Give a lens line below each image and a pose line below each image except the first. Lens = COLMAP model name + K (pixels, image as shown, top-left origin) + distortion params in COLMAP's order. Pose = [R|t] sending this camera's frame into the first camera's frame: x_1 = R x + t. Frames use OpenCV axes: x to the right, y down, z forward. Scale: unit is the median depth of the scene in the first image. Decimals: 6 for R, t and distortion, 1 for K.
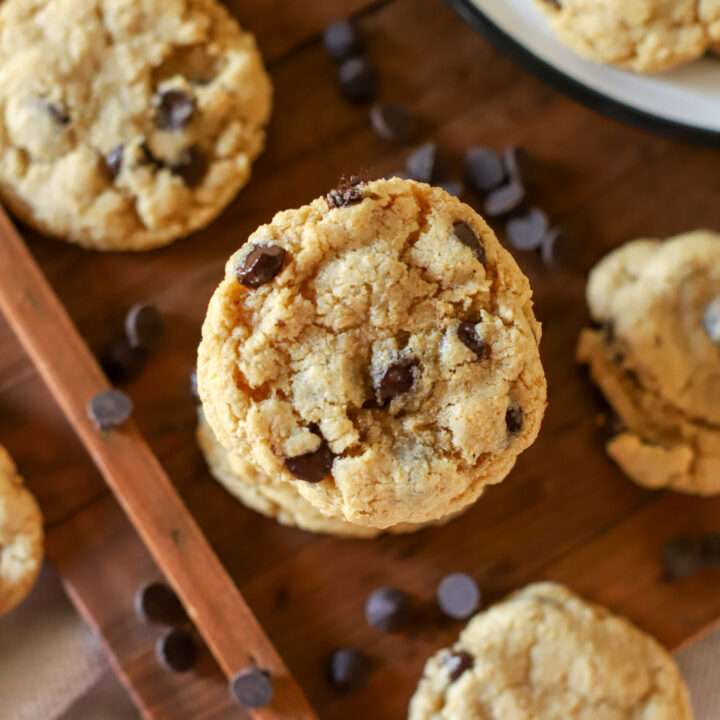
lens RADIAL K [[1570.8, 0, 359.8], [0, 1570.8, 359.6], [0, 0, 1]] dist [-0.196776, 0.000000]
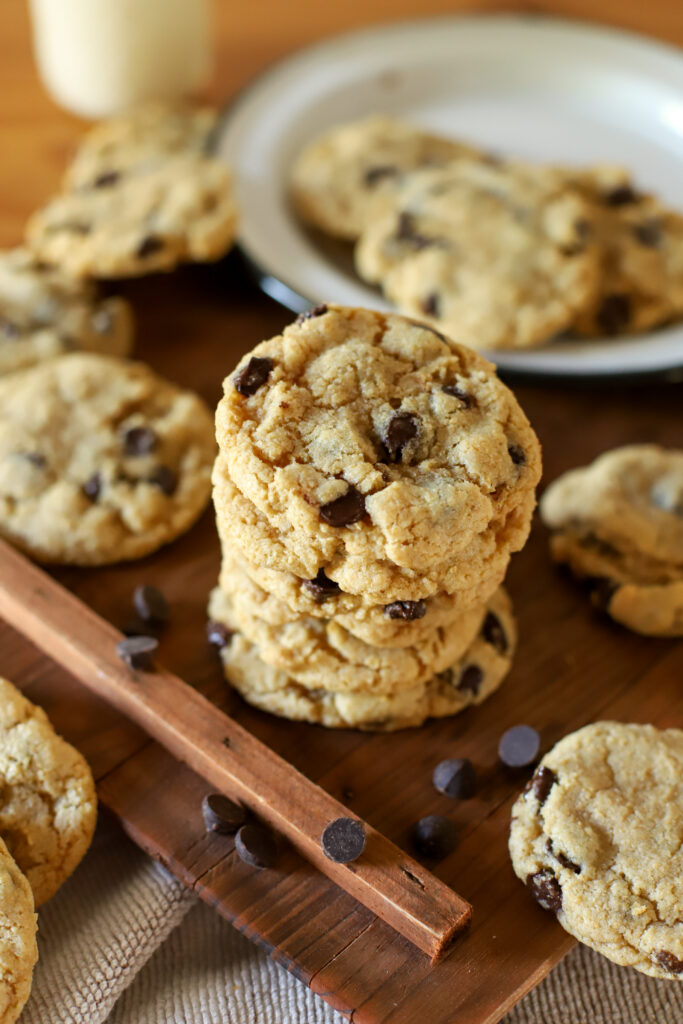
lens RADIAL K [[1455.2, 0, 339.7], [0, 1455.2, 511.8], [0, 0, 1]] dist [-0.221090, 0.000000]
pose [[0.965607, -0.225538, 0.129364, -0.157198], [0.260003, 0.836125, -0.483005, 0.525032], [0.000772, 0.500028, 0.866009, 0.163365]]
